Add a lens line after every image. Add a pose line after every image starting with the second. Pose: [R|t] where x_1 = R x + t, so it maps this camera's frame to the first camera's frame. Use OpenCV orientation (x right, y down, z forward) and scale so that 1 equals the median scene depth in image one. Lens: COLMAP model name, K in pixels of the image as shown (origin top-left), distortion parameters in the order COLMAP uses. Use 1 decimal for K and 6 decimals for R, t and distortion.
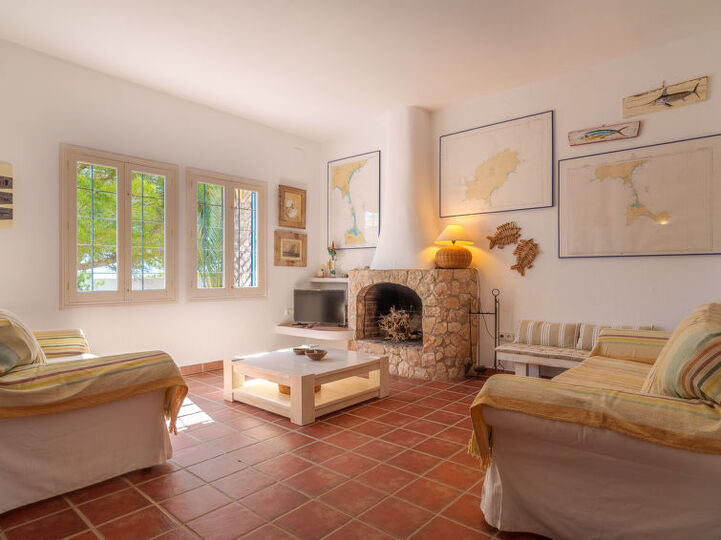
lens RADIAL K [[436.1, 0, 360.4], [0, 436.1, 272.5], [0, 0, 1]] dist [-0.002882, 0.007779]
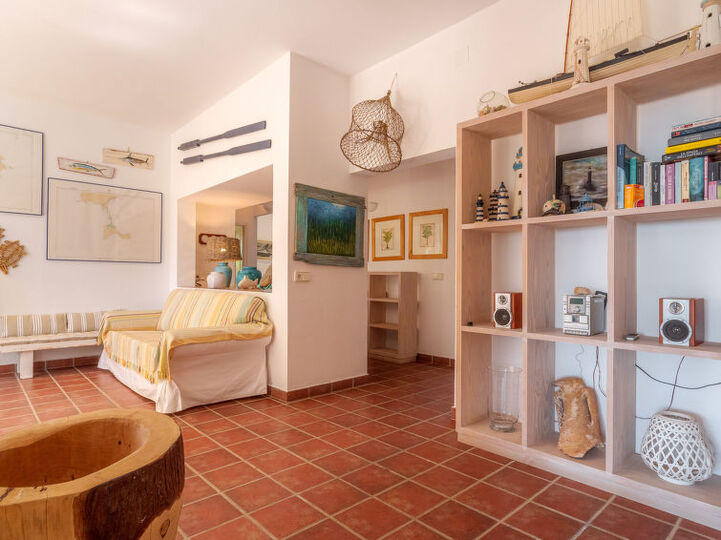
lens RADIAL K [[436.1, 0, 360.1], [0, 436.1, 272.2], [0, 0, 1]] dist [-0.002882, 0.007779]
pose [[0.113739, 0.017328, 0.993360, -0.636308], [-0.012330, 0.999796, -0.016028, 0.009621], [-0.993434, -0.010425, 0.113929, 0.019105]]
